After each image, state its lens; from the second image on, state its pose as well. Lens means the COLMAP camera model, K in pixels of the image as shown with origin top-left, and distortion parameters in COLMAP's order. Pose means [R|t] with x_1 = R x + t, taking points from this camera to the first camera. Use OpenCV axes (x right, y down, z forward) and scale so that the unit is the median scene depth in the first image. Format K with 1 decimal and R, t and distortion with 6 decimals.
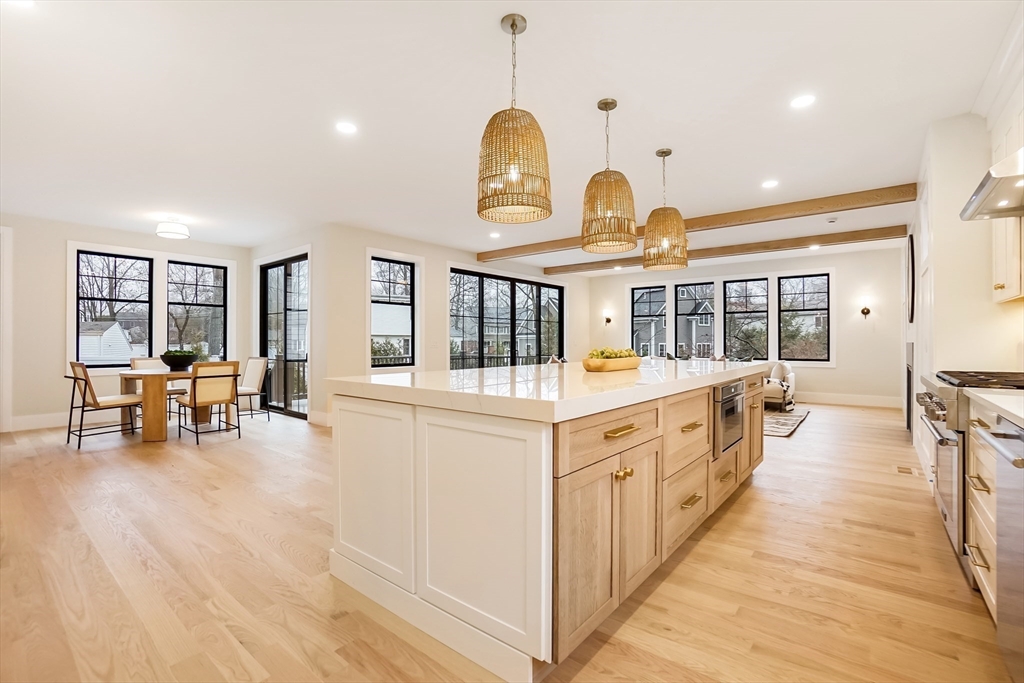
lens RADIAL K [[457.9, 0, 513.4], [0, 457.9, 341.7], [0, 0, 1]] dist [-0.037506, 0.003331]
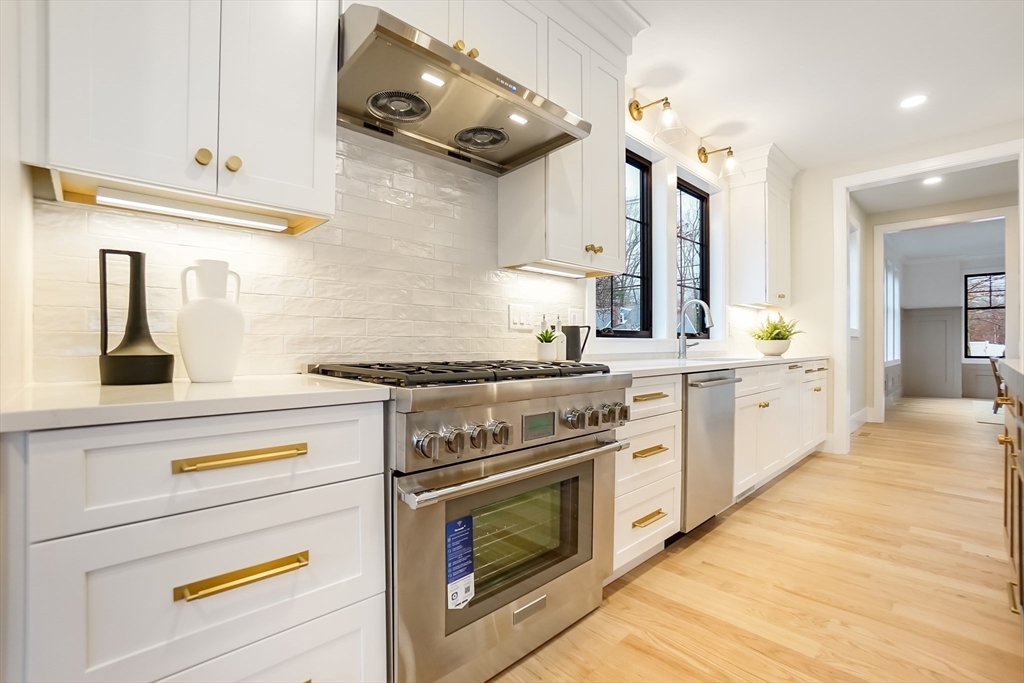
lens RADIAL K [[457.9, 0, 509.2], [0, 457.9, 345.3], [0, 0, 1]] dist [-0.037506, 0.003331]
pose [[-0.990054, 0.003076, 0.140656, 0.522825], [0.002380, 0.999984, -0.005112, 0.023345], [-0.140670, -0.004726, -0.990045, 0.912642]]
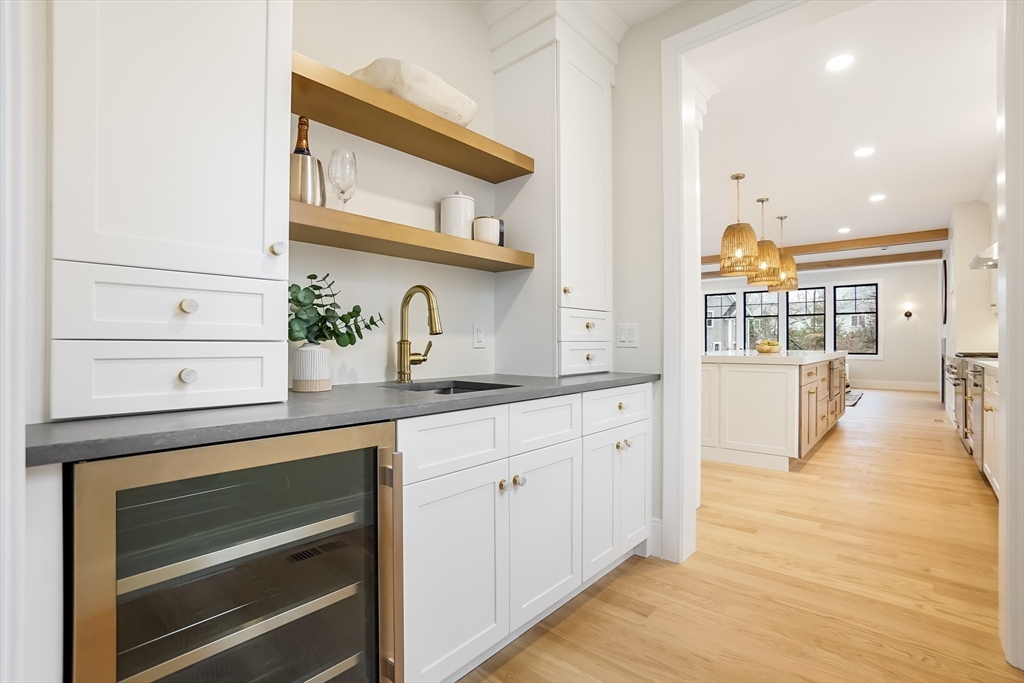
lens RADIAL K [[457.9, 0, 509.4], [0, 457.9, 342.0], [0, 0, 1]] dist [-0.037506, 0.003331]
pose [[0.998474, 0.000242, -0.055219, -0.379850], [-0.000120, 0.999998, 0.002199, 0.009723], [0.055219, -0.002189, 0.998472, -0.446892]]
